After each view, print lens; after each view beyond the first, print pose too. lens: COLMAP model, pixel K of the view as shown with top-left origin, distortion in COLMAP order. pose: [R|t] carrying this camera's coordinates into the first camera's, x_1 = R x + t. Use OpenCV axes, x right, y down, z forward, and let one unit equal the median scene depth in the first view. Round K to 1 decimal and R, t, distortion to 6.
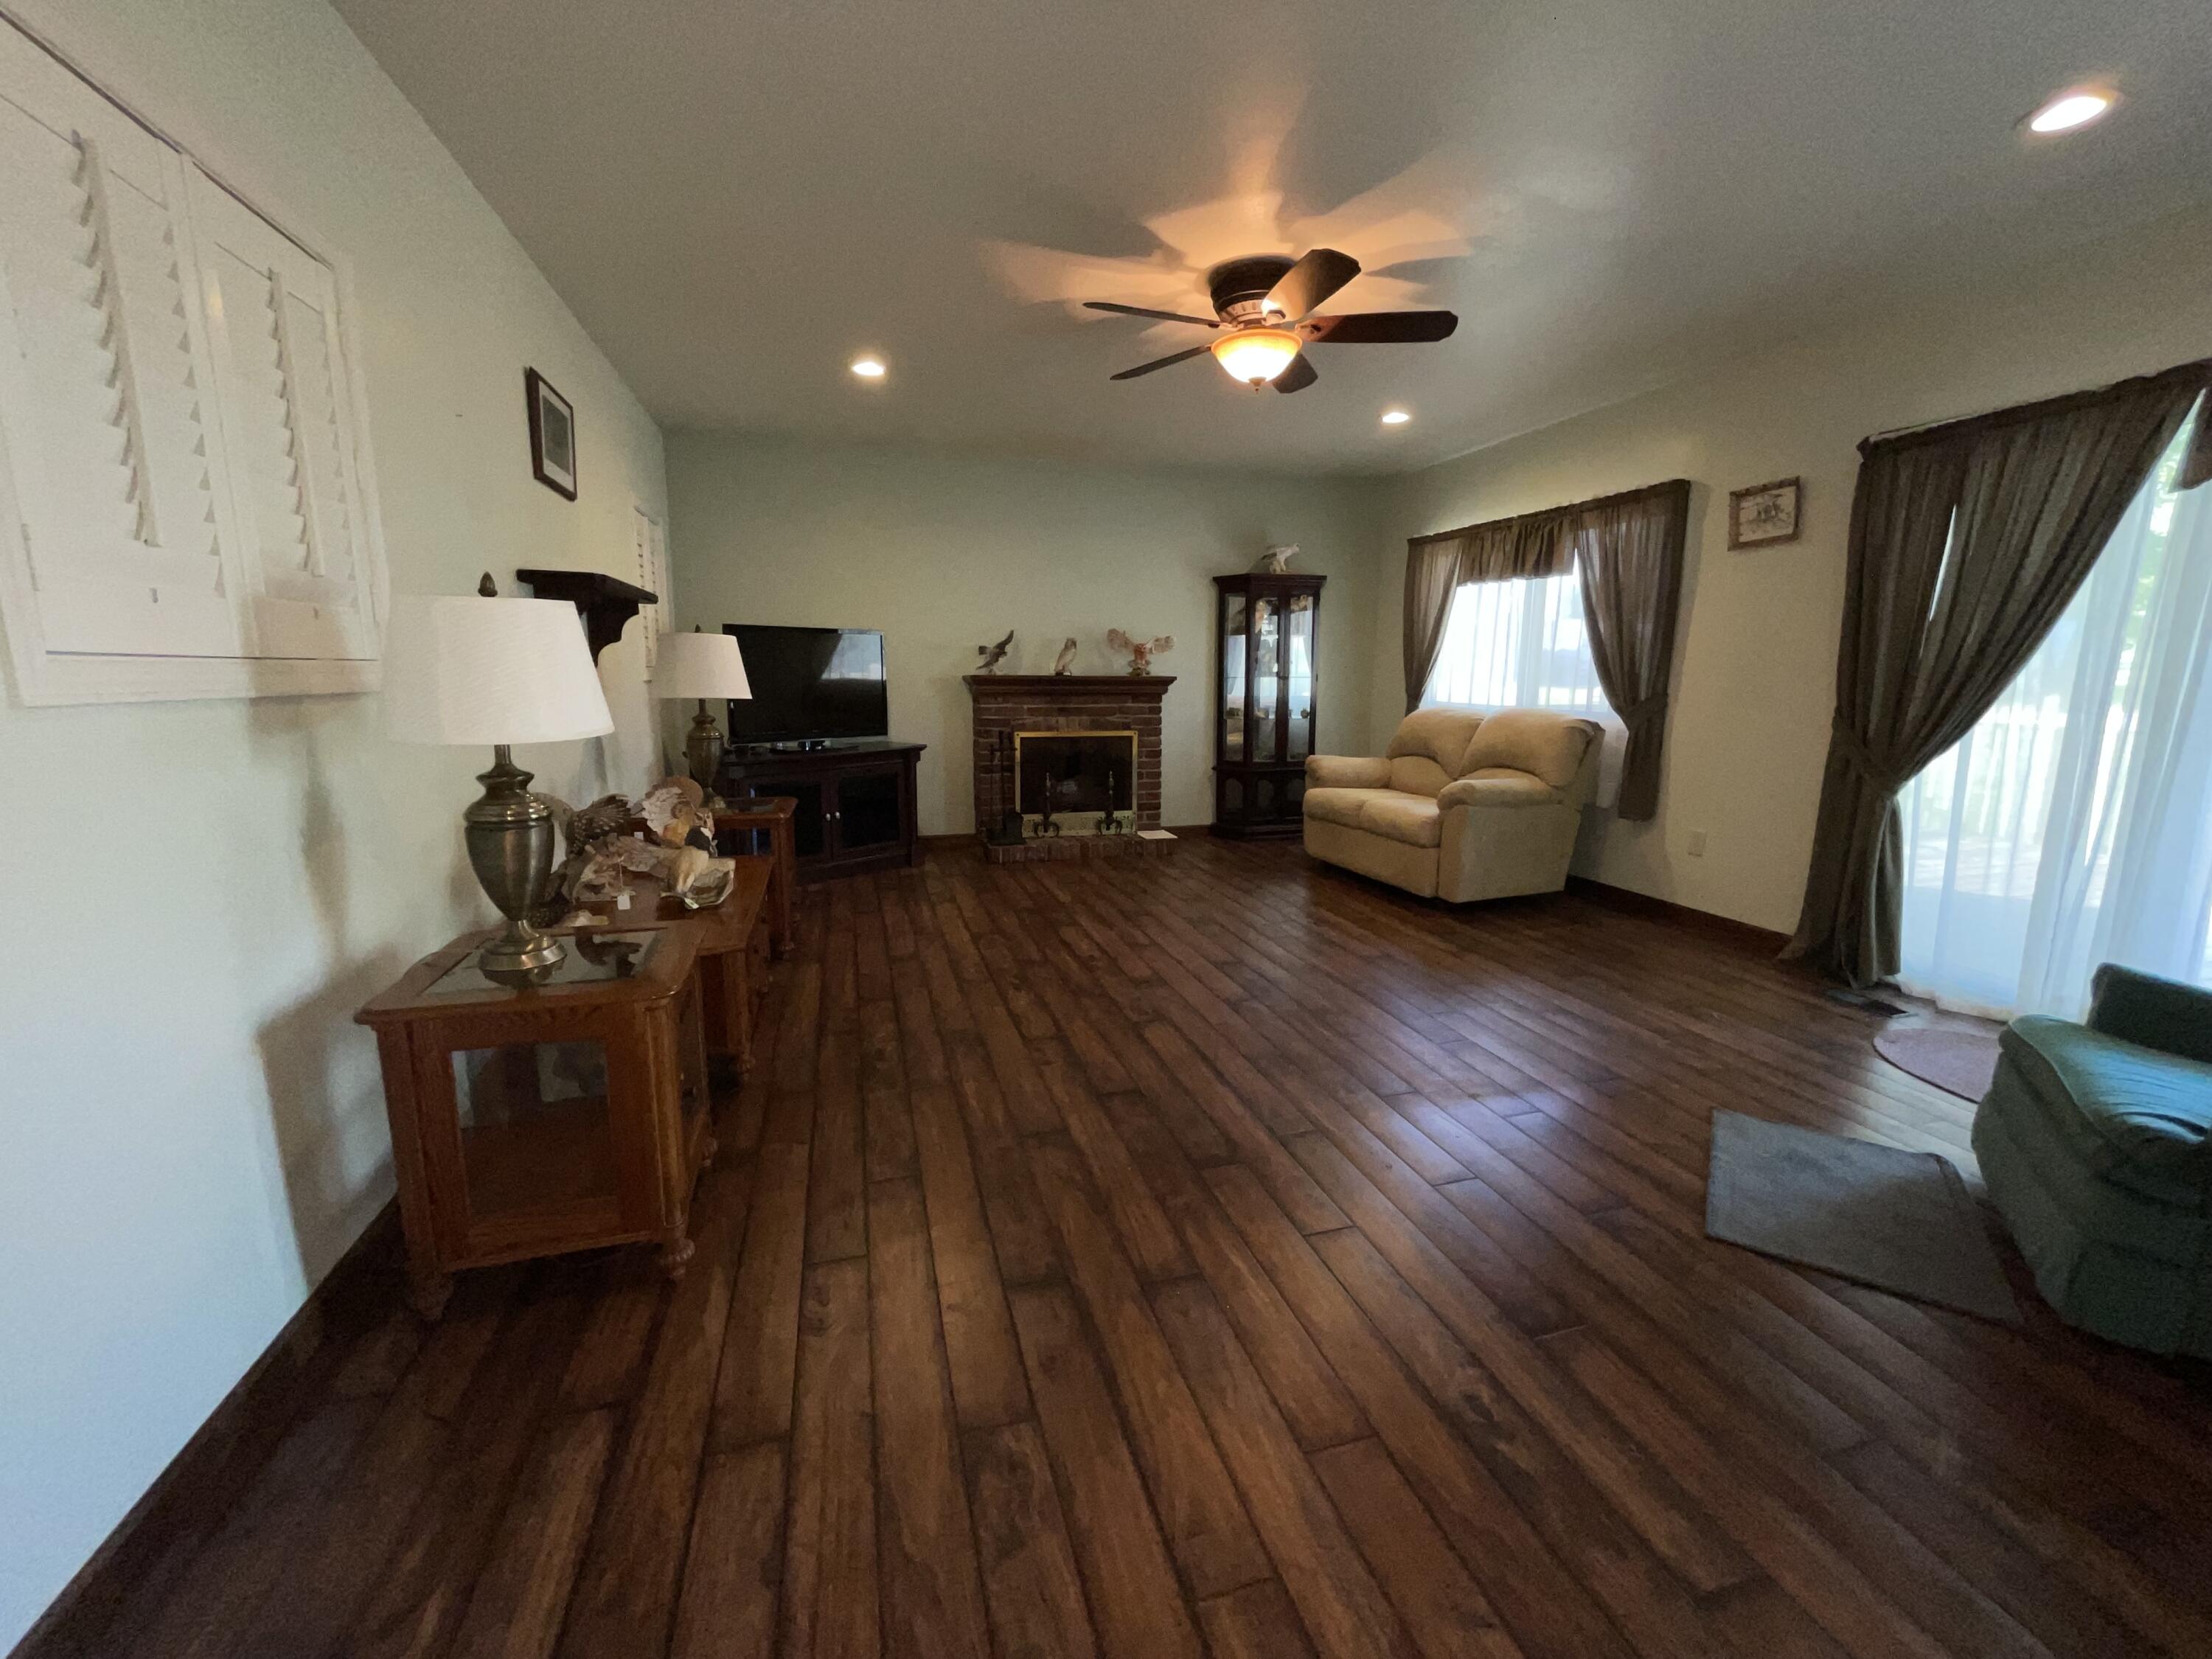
lens RADIAL K [[904.5, 0, 1106.0], [0, 904.5, 834.9], [0, 0, 1]] dist [-0.005165, -0.000047]
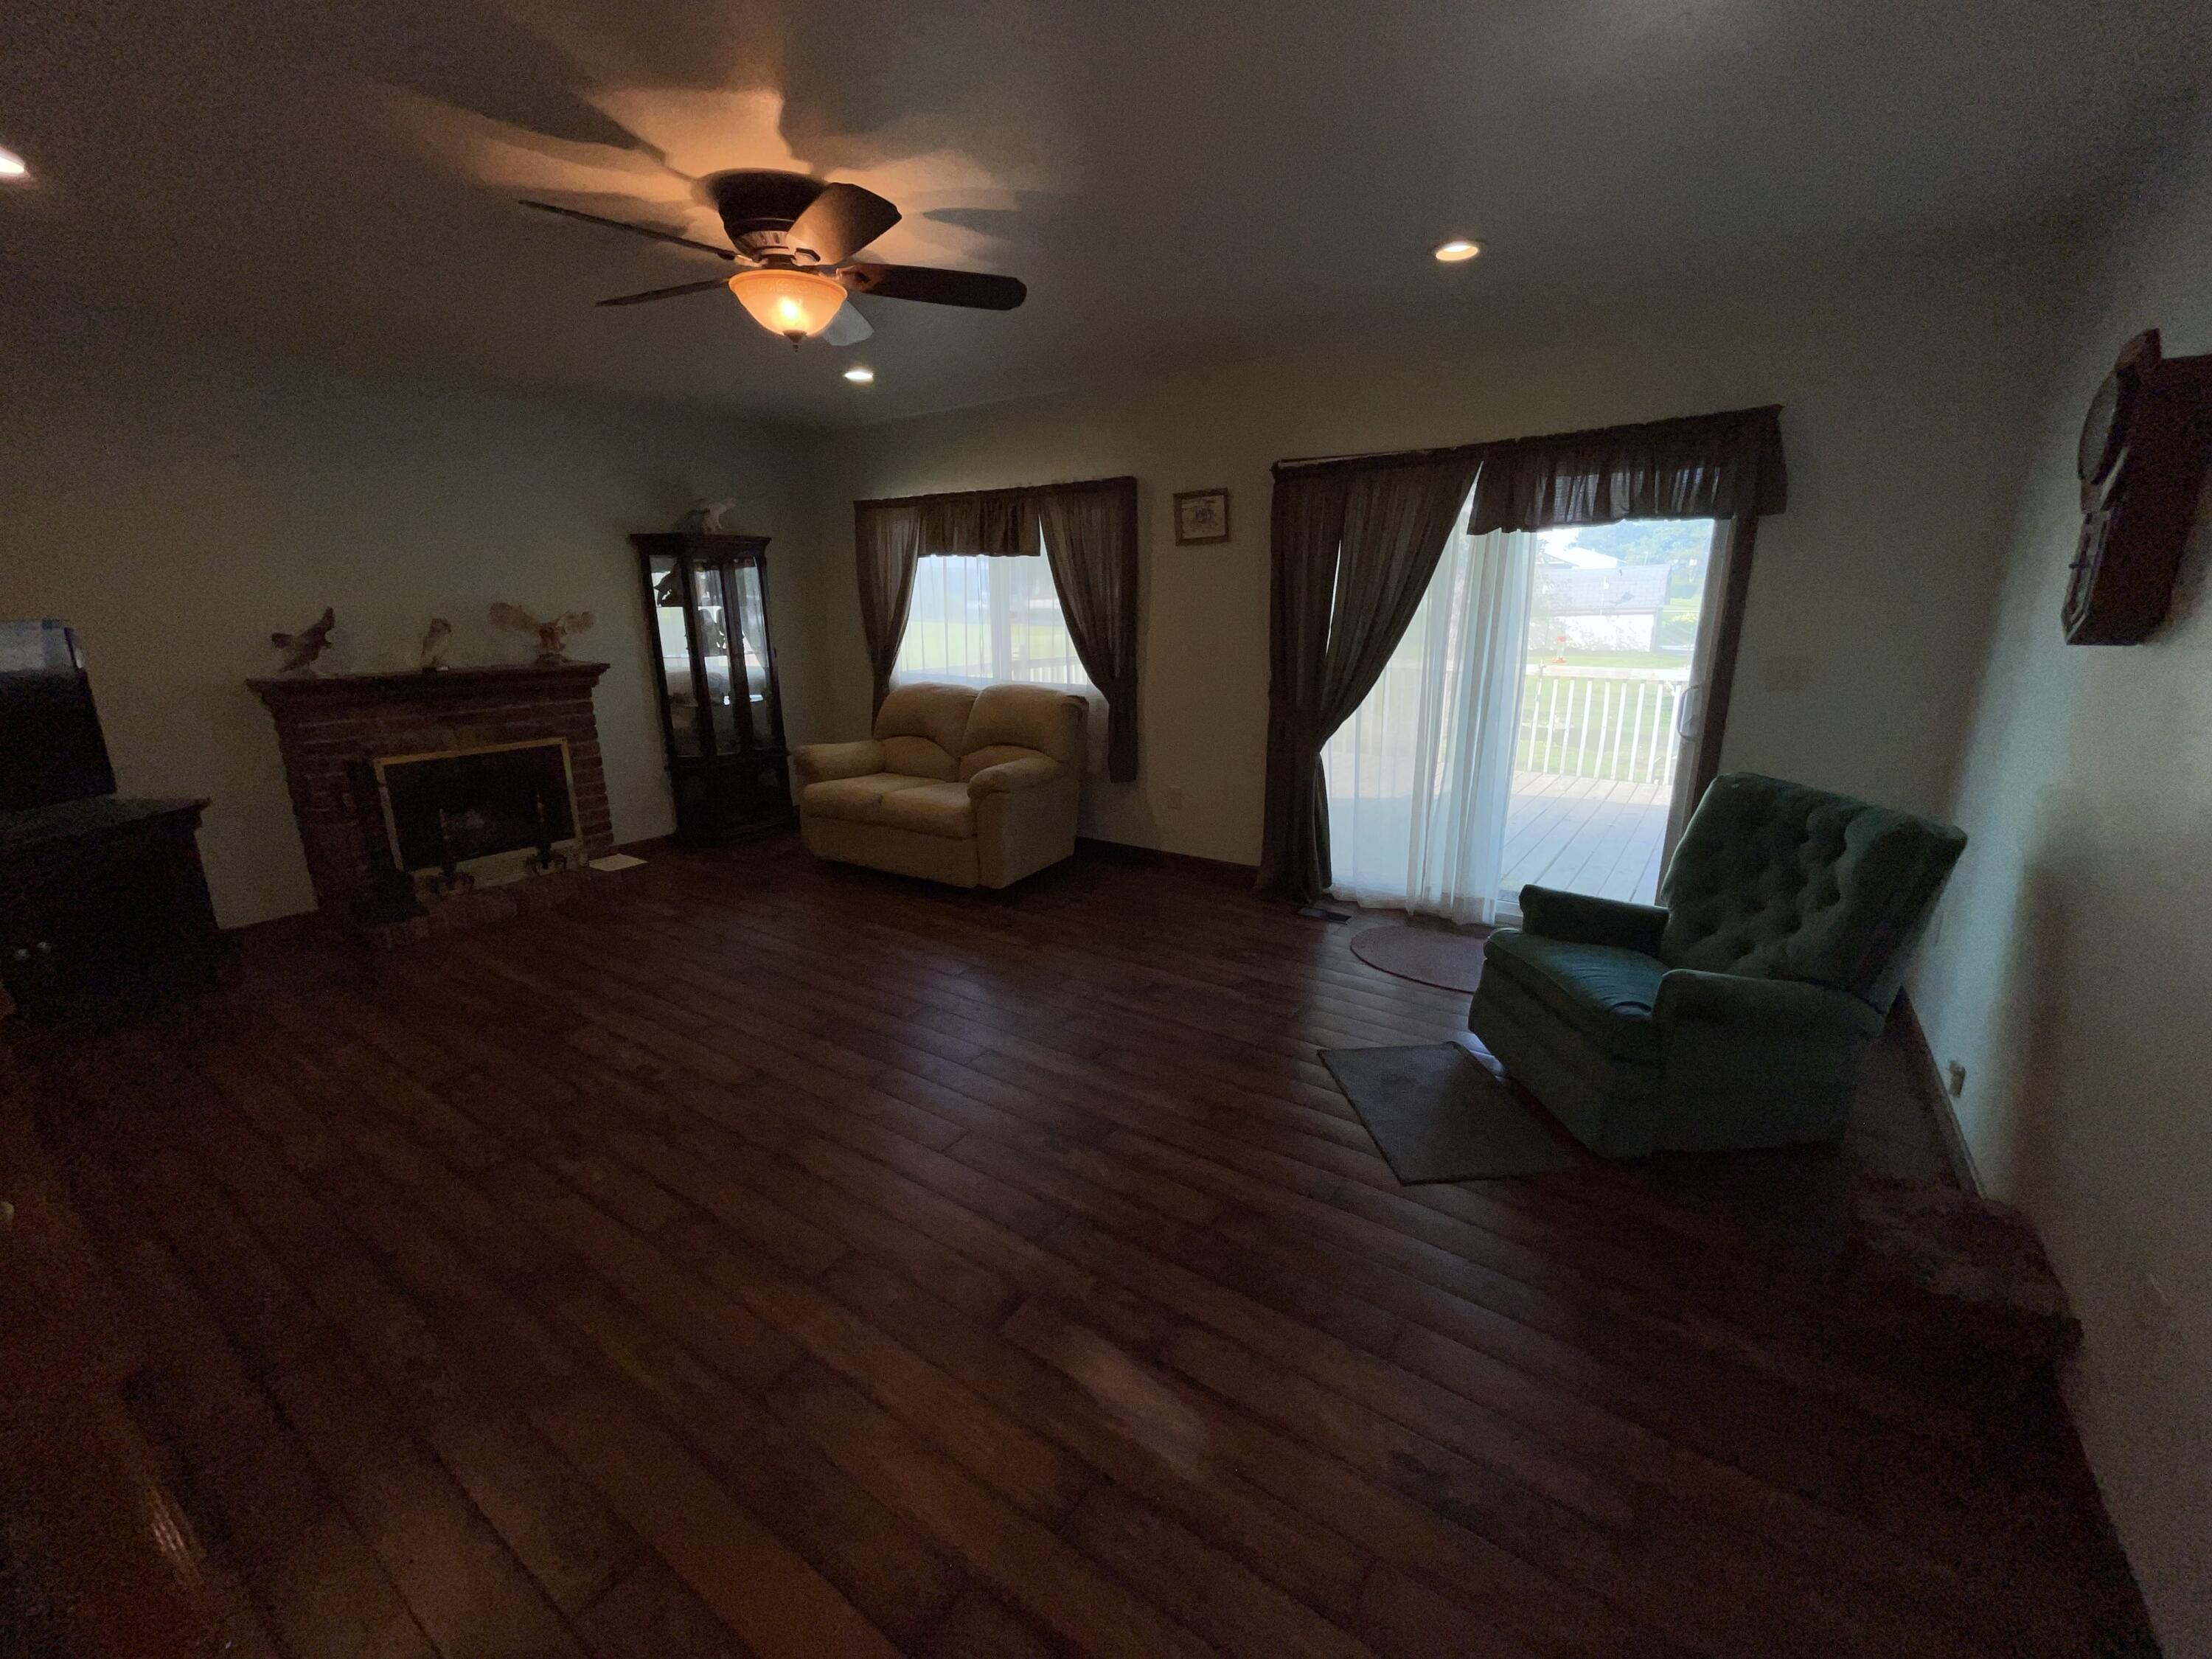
lens RADIAL K [[904.5, 0, 1113.5], [0, 904.5, 833.3], [0, 0, 1]] dist [-0.005165, -0.000047]
pose [[0.768850, -0.168183, 0.616915, -0.100779], [0.122776, 0.985667, 0.115699, -0.068269], [-0.627532, -0.013213, 0.778479, 0.105138]]
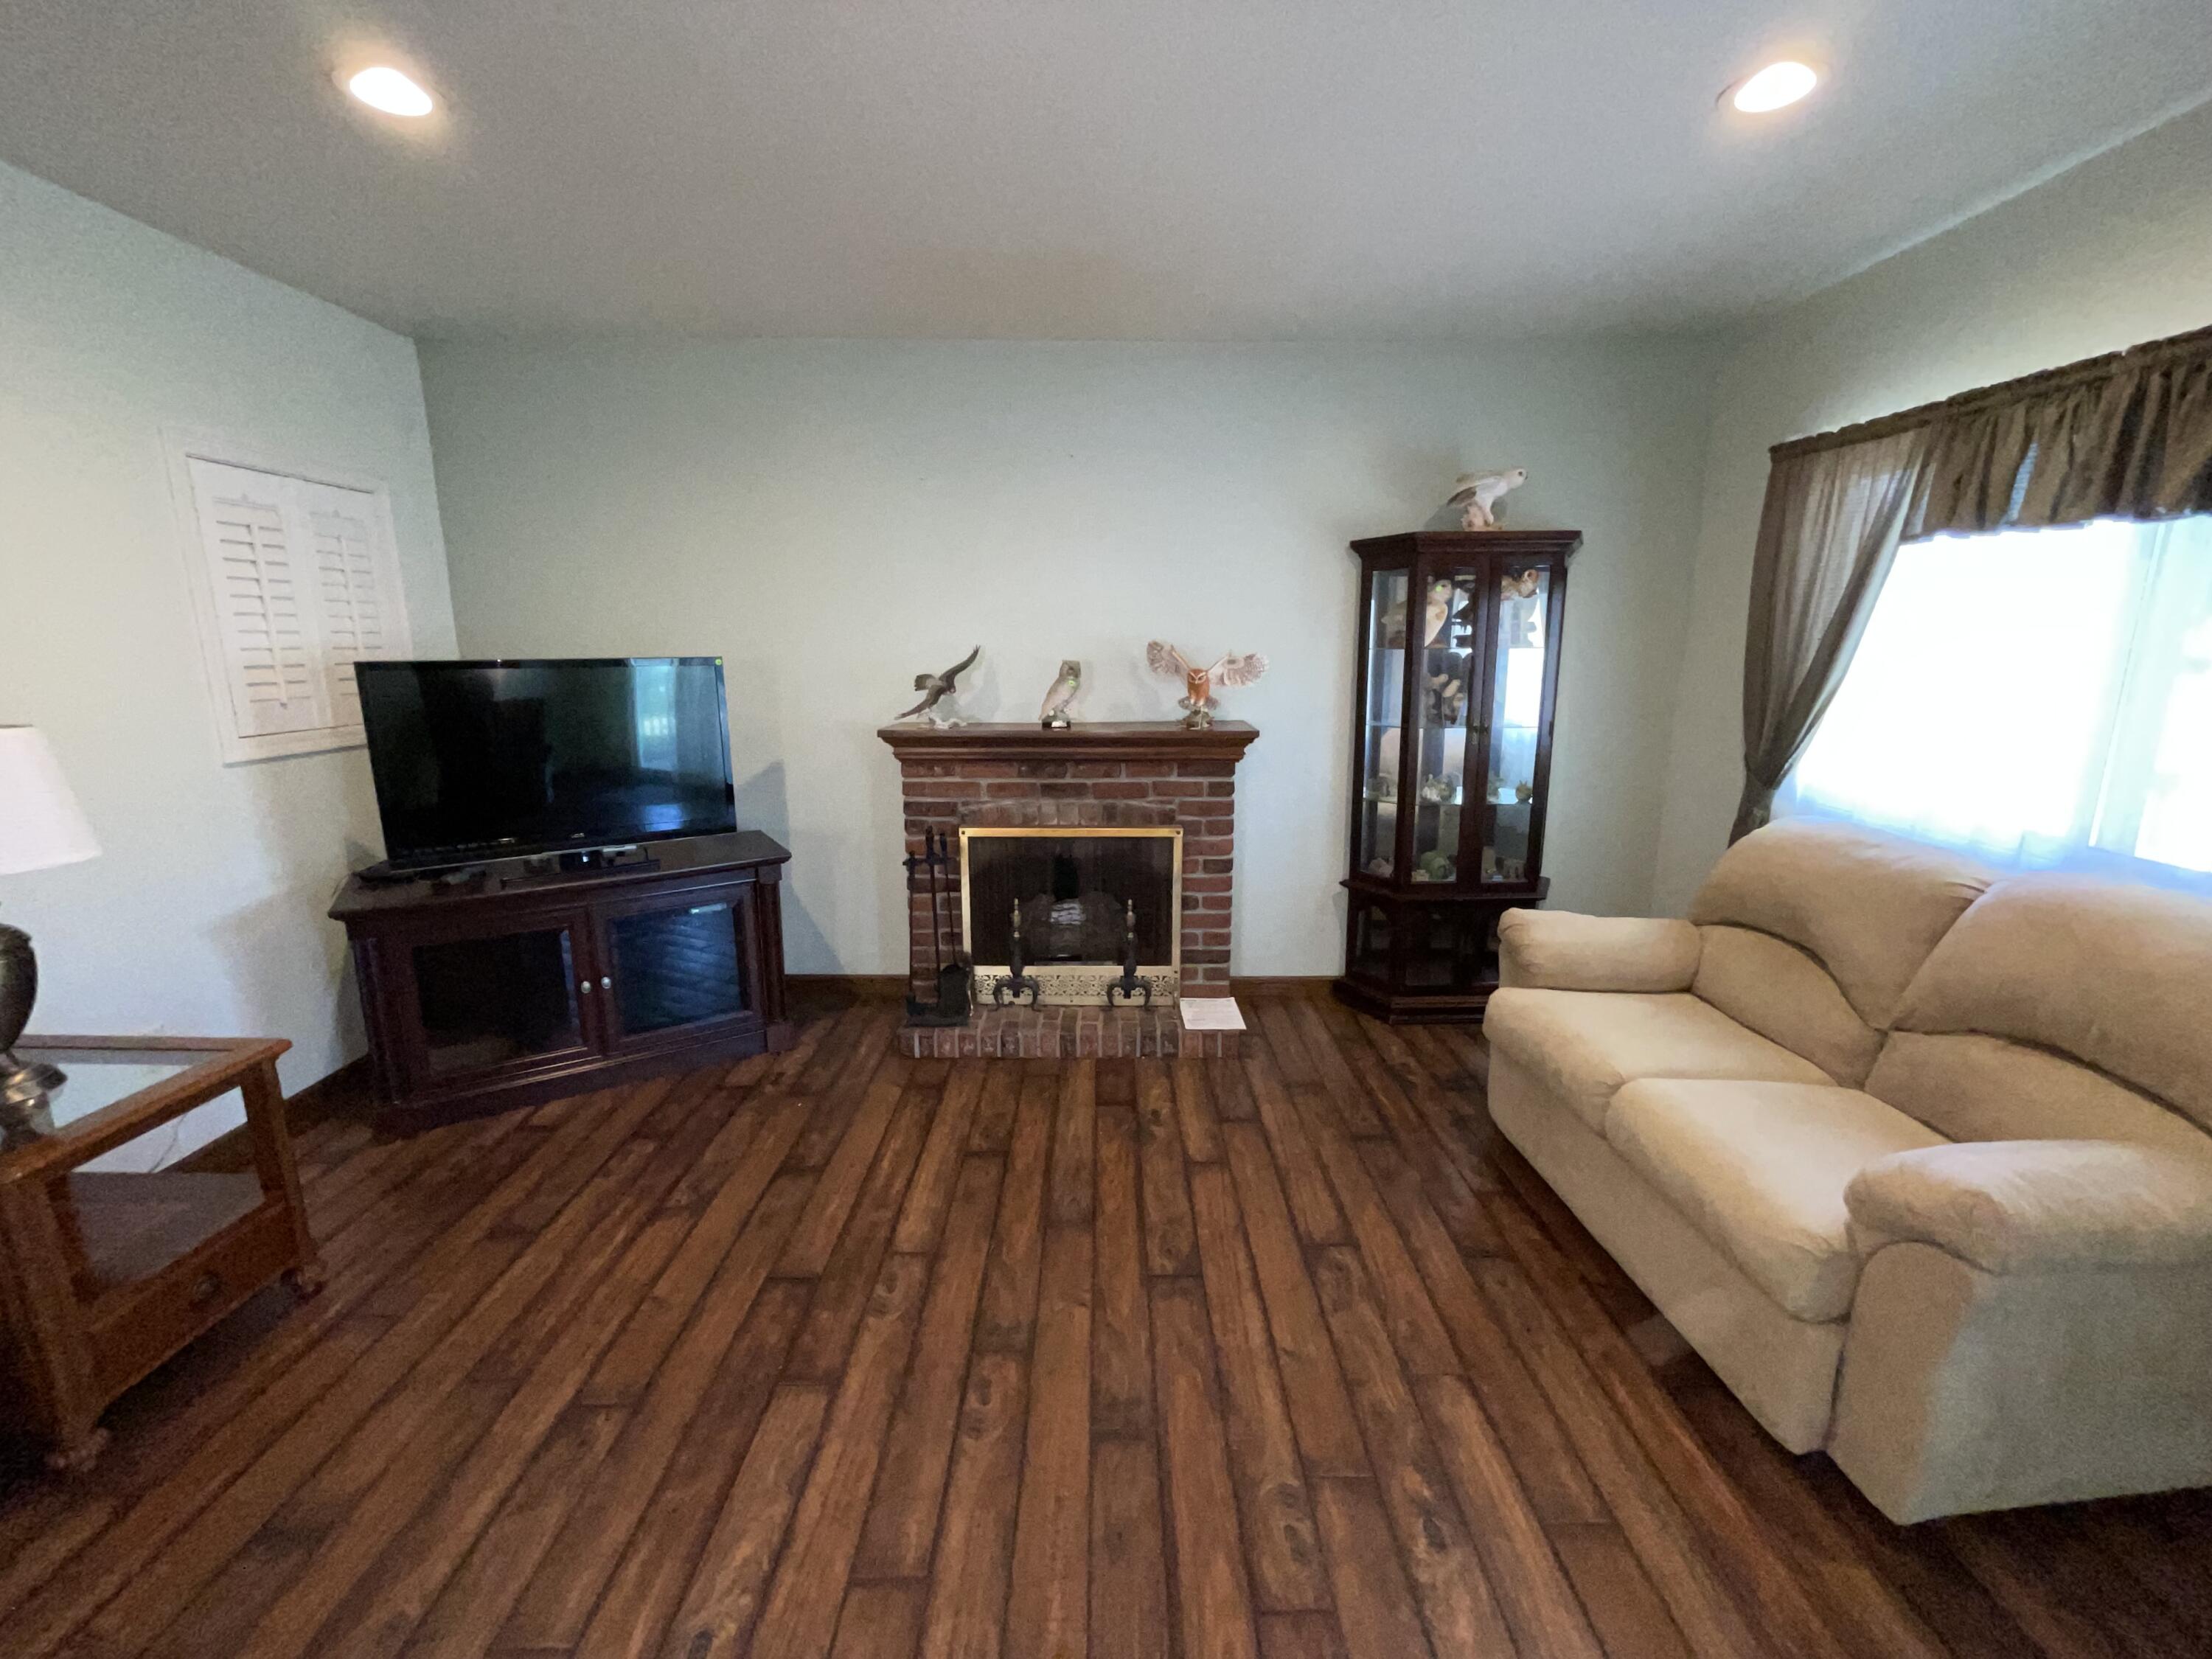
lens RADIAL K [[904.5, 0, 1102.8], [0, 904.5, 833.4], [0, 0, 1]] dist [-0.005165, -0.000047]
pose [[0.961664, 0.049621, -0.269704, 0.143431], [-0.041397, 0.998490, 0.036099, -0.135838], [0.271089, -0.023550, 0.962266, 0.475832]]
